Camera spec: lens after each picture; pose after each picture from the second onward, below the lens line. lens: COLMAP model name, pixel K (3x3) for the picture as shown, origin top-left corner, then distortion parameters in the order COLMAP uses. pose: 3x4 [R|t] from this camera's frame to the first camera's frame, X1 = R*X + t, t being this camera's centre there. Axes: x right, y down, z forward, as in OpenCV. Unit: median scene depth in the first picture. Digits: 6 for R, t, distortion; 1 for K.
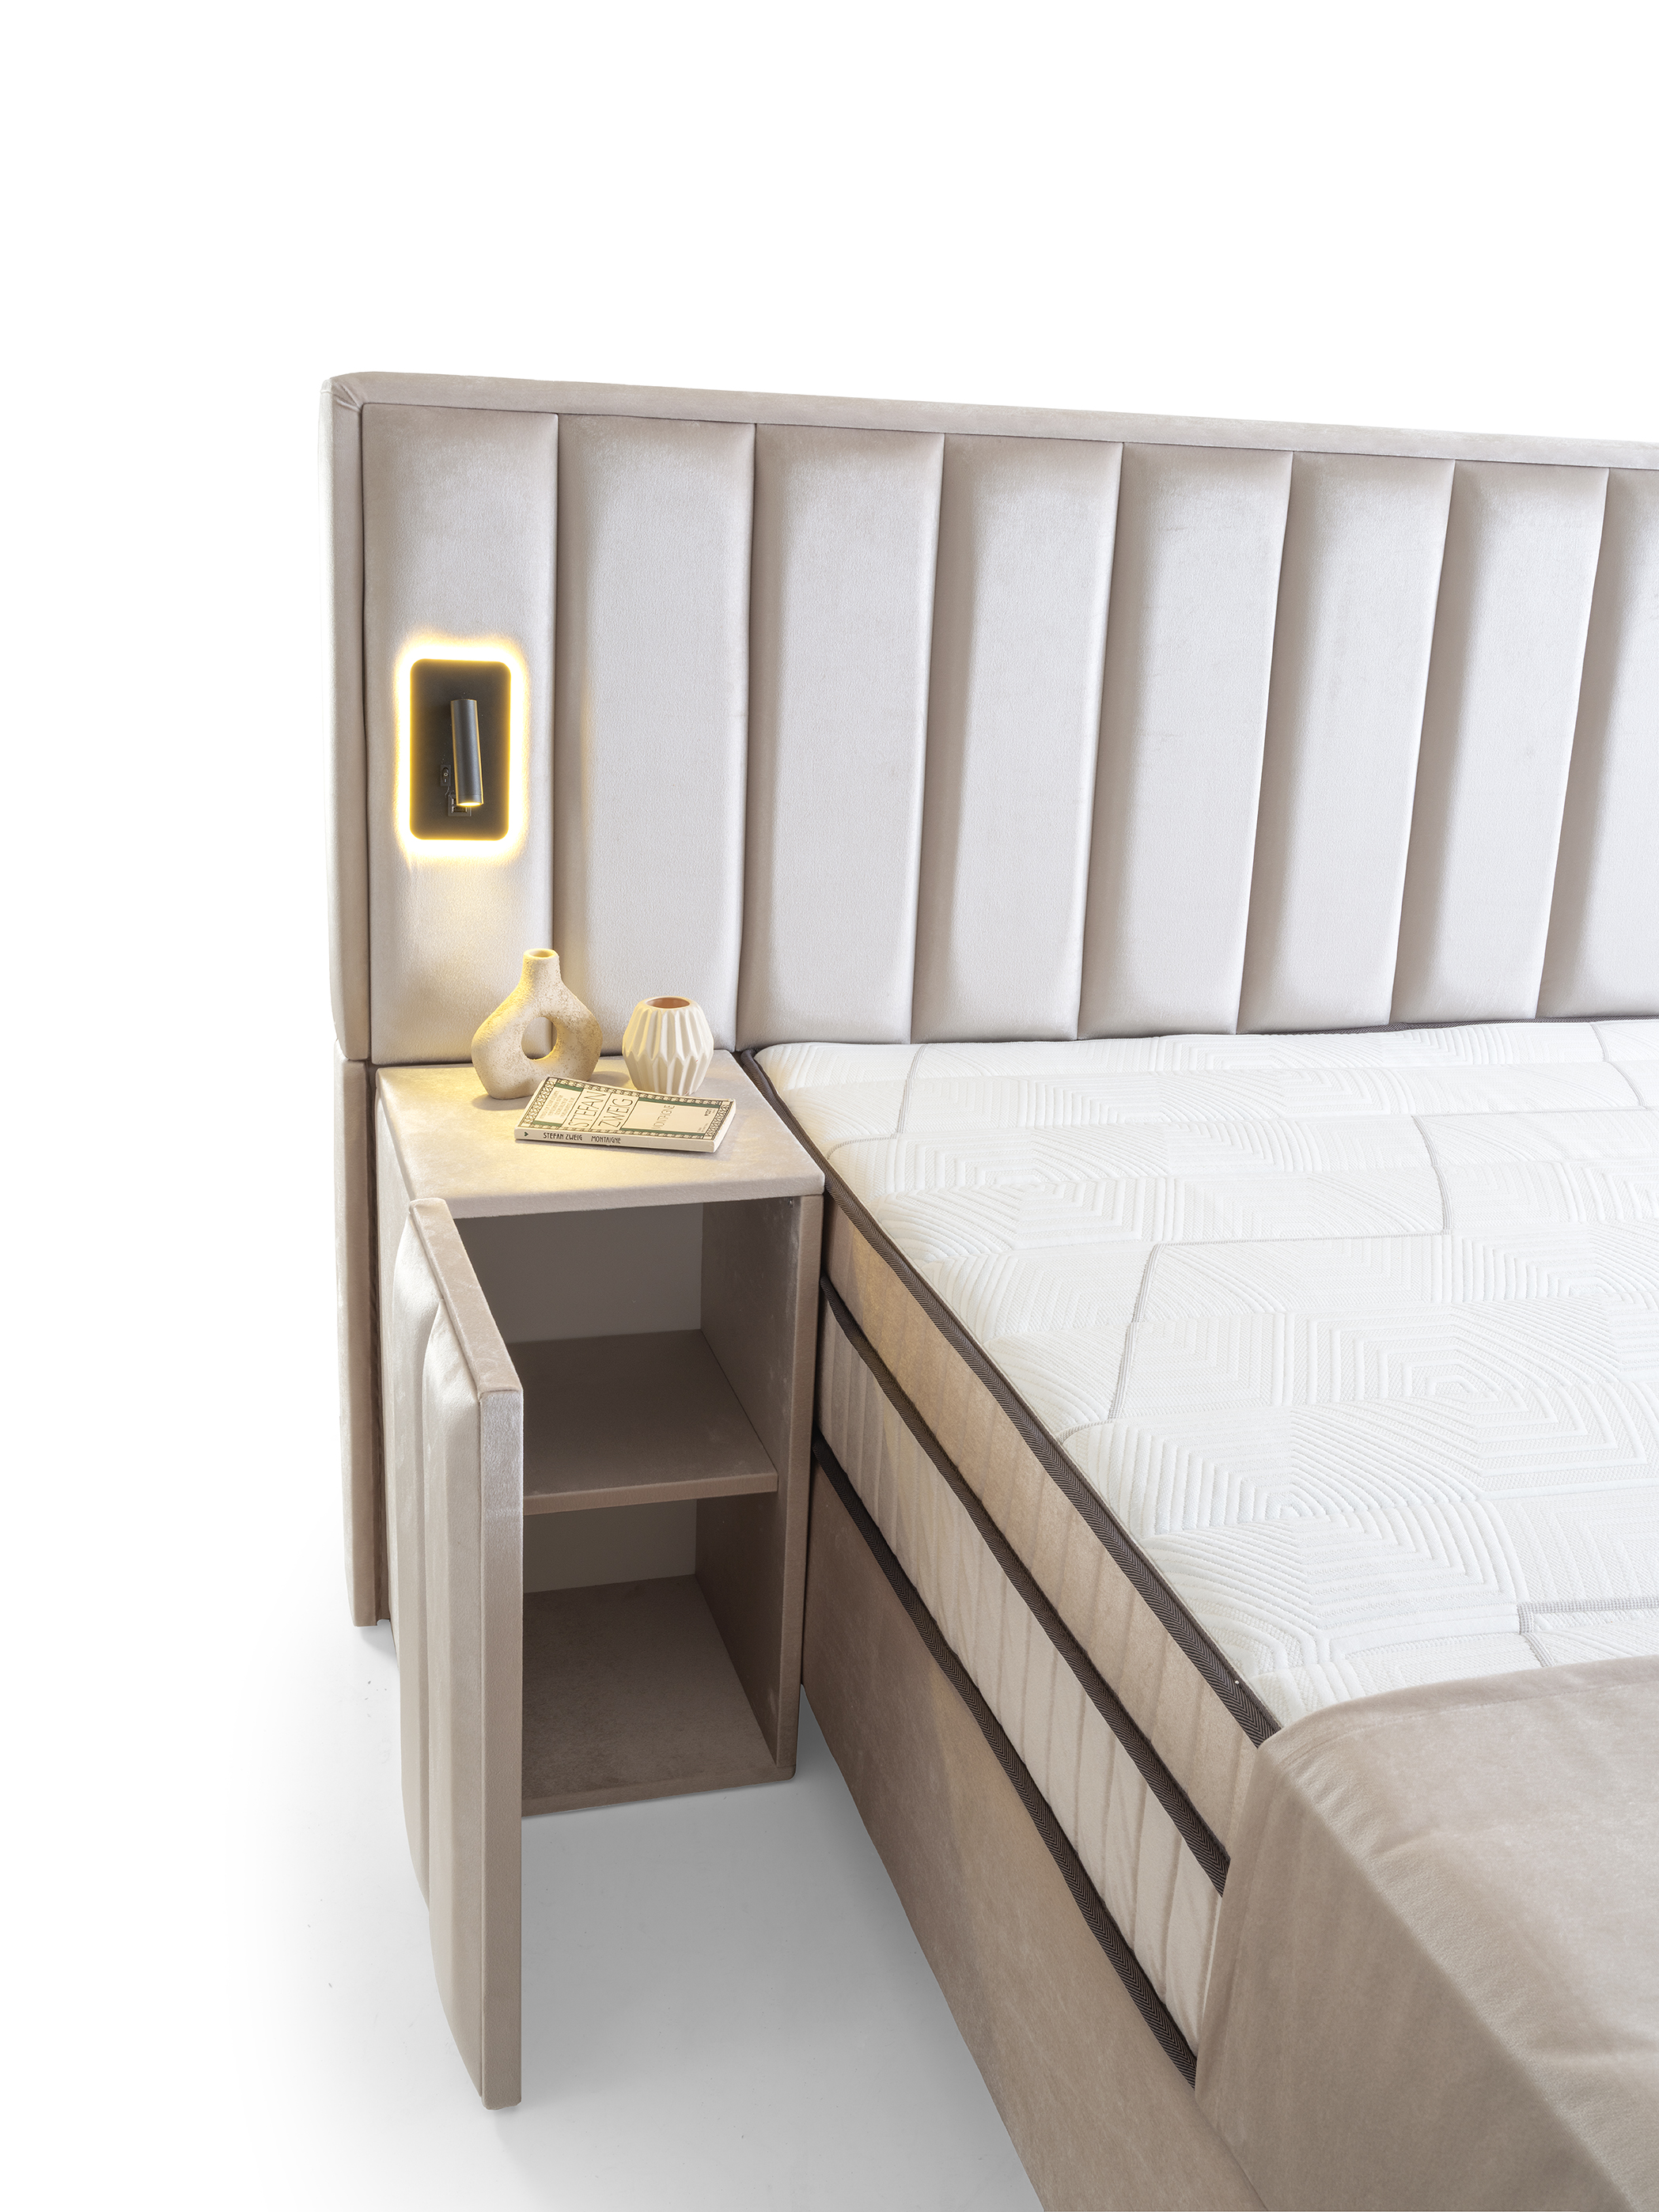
lens RADIAL K [[2153.0, 0, 837.2], [0, 2153.0, 1117.7], [0, 0, 1]] dist [-0.000386, 0.000000]
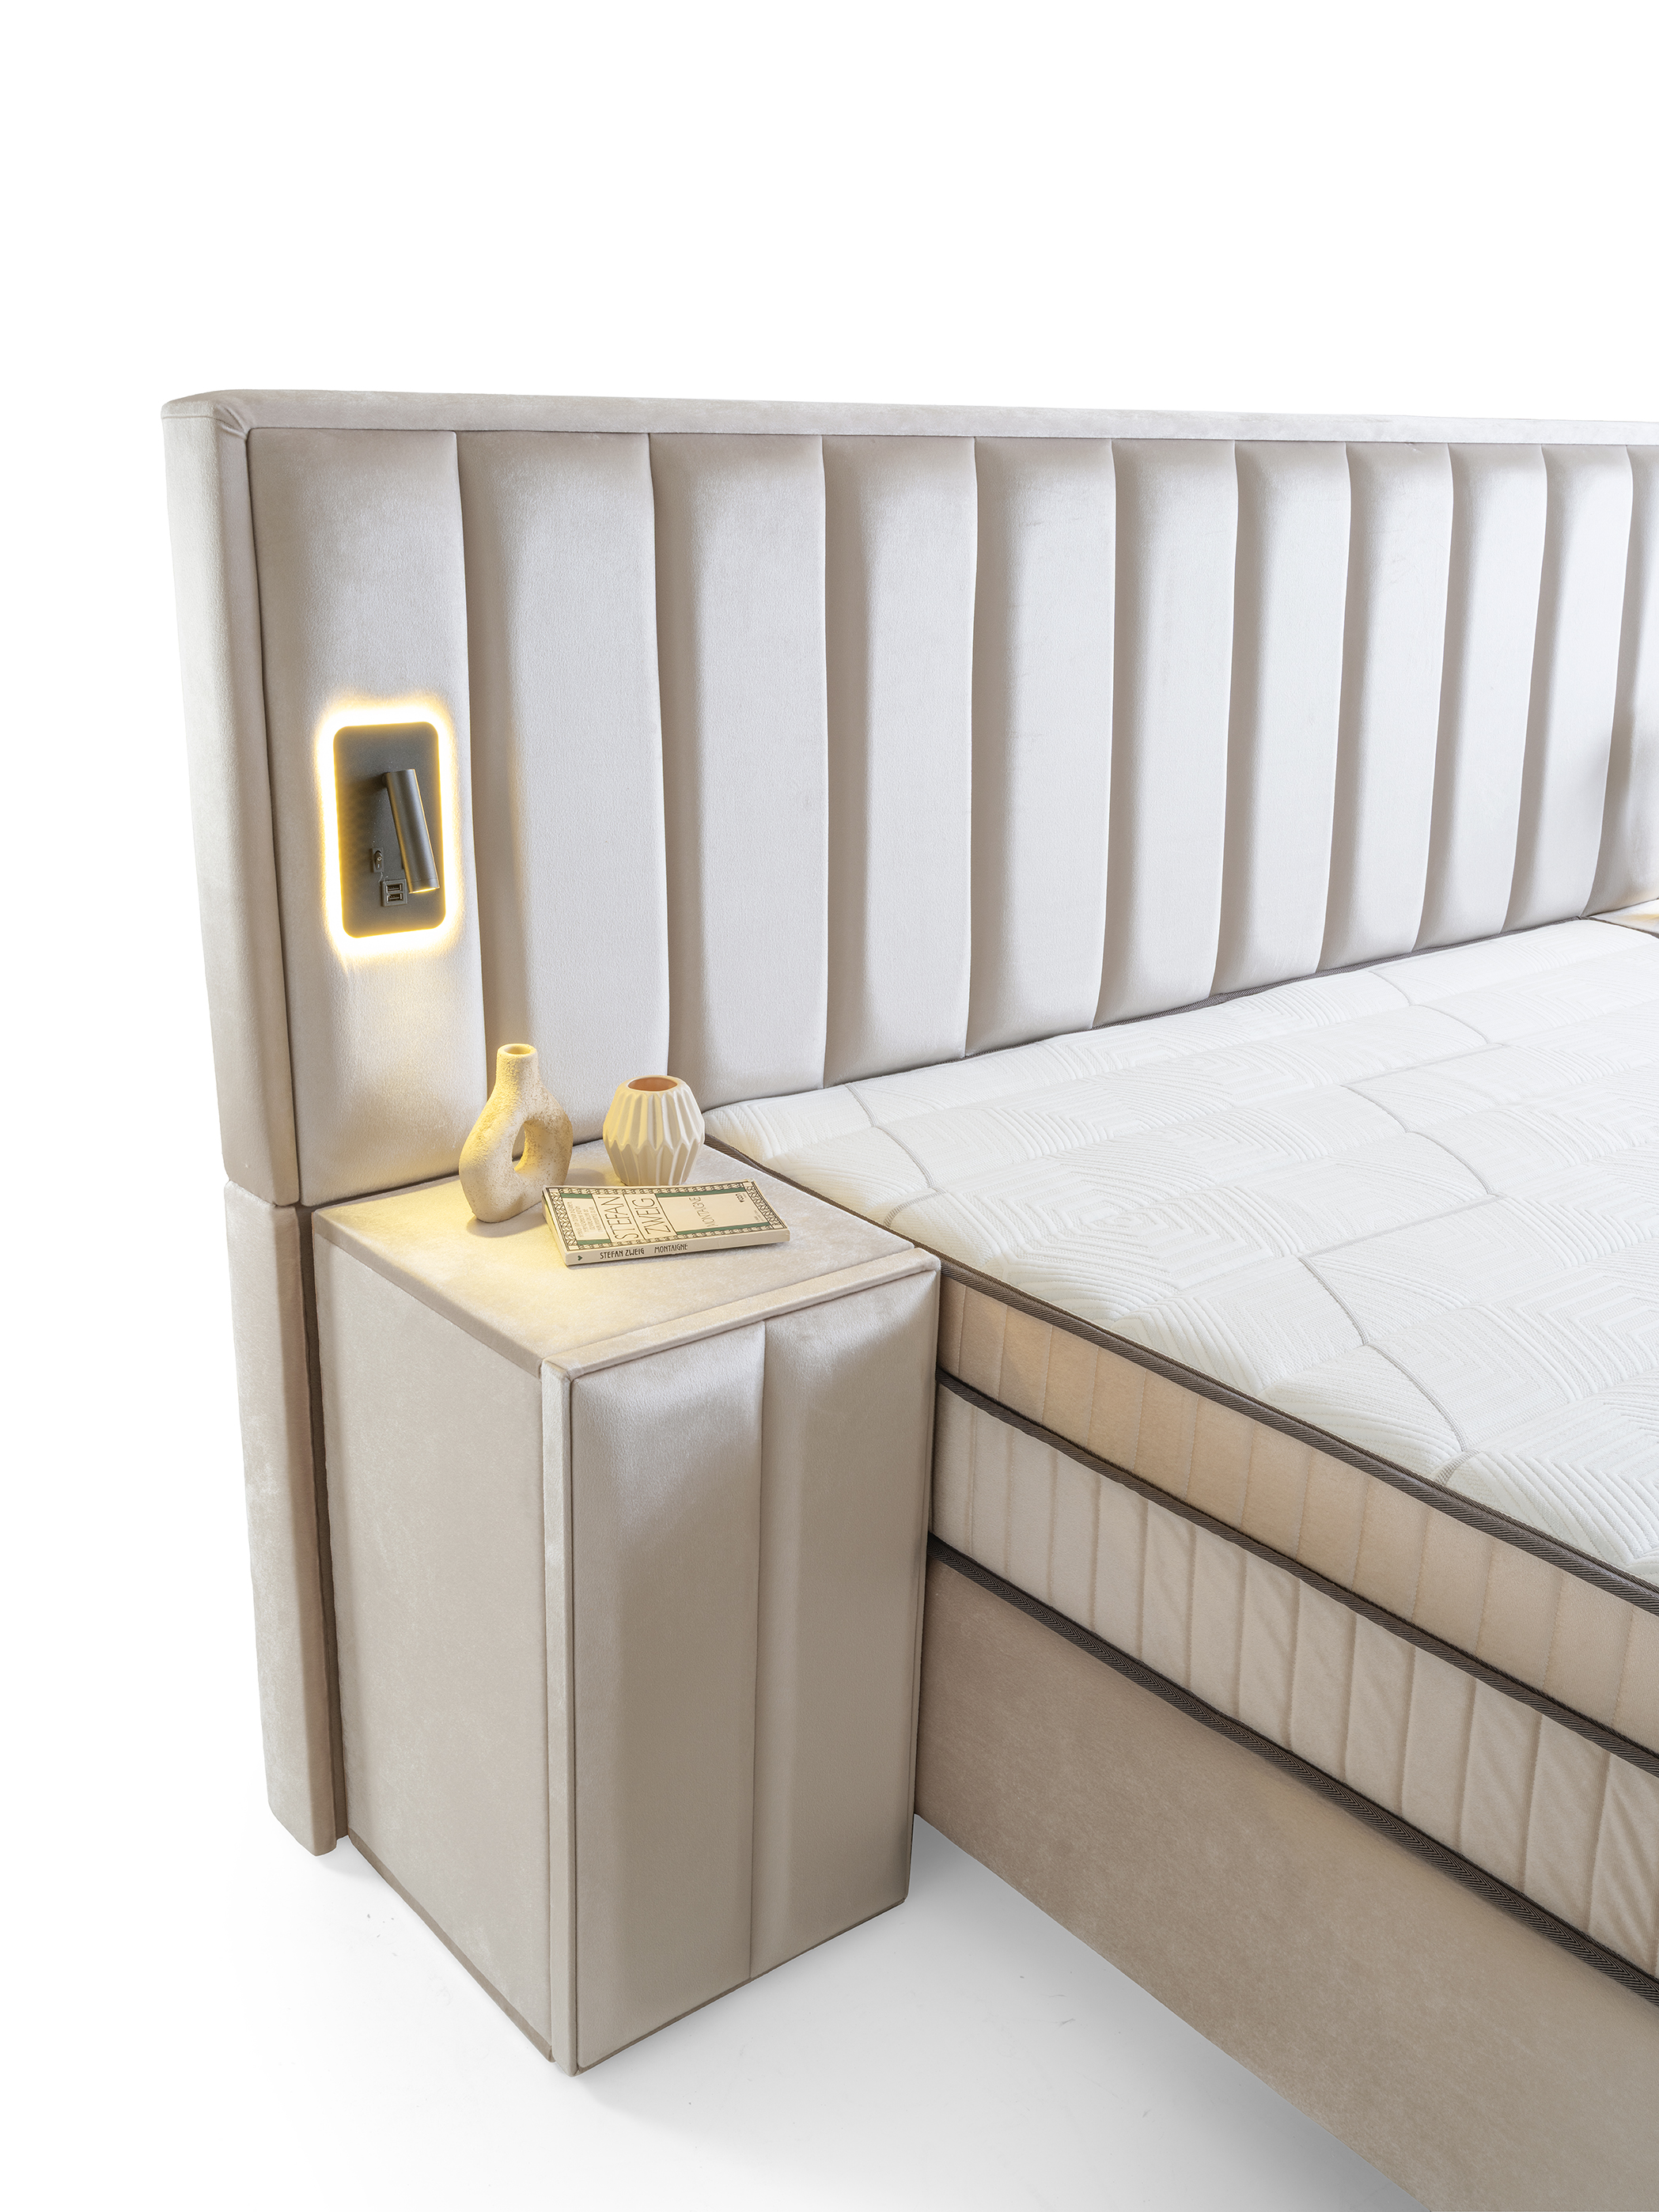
lens RADIAL K [[2153.0, 0, 830.2], [0, 2153.0, 1115.2], [0, 0, 1]] dist [-0.000386, 0.000000]
pose [[0.921905, -0.152412, 0.356177, -0.333776], [0.148849, 0.988146, 0.037568, -0.063704], [-0.357681, 0.018382, 0.933663, 0.138758]]
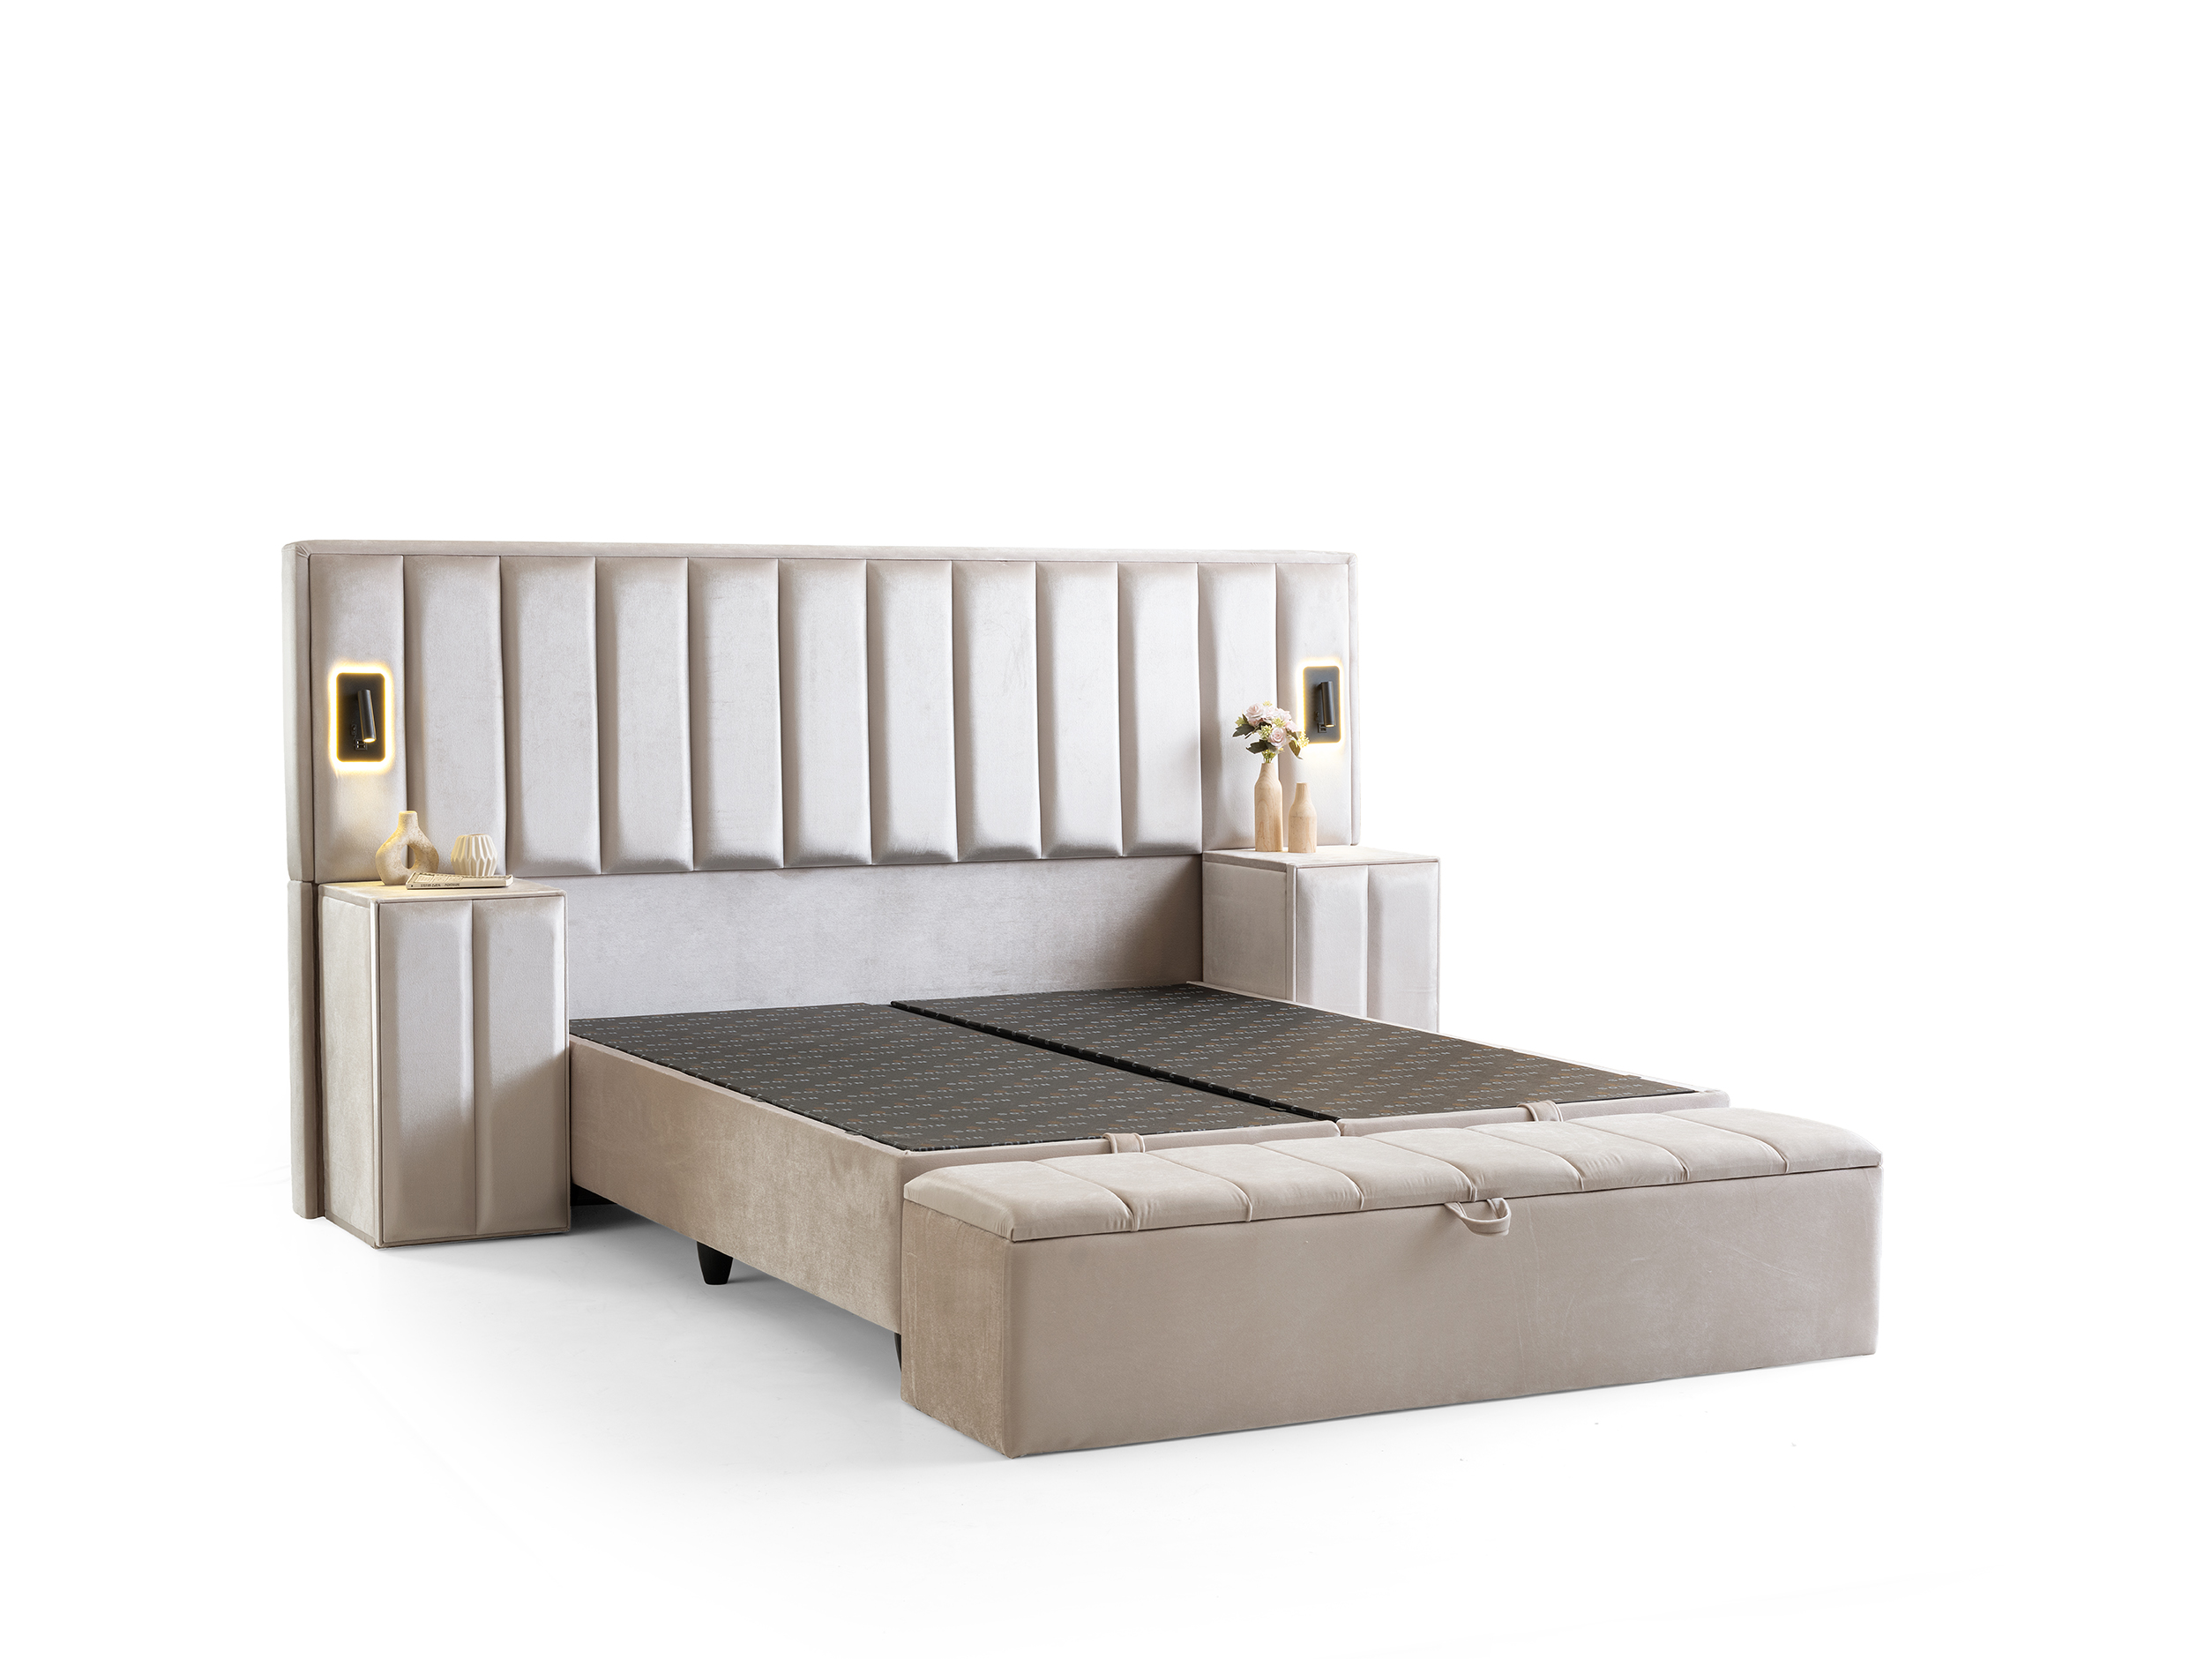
lens RADIAL K [[3840.1, 0, 1176.0], [0, 3840.1, 757.2], [0, 0, 1]] dist [0.027820, 0.000000]
pose [[0.981090, -0.061233, 0.183612, -0.089623], [0.110946, 0.955237, -0.274252, 0.919532], [-0.158600, 0.289437, 0.943966, -2.455666]]
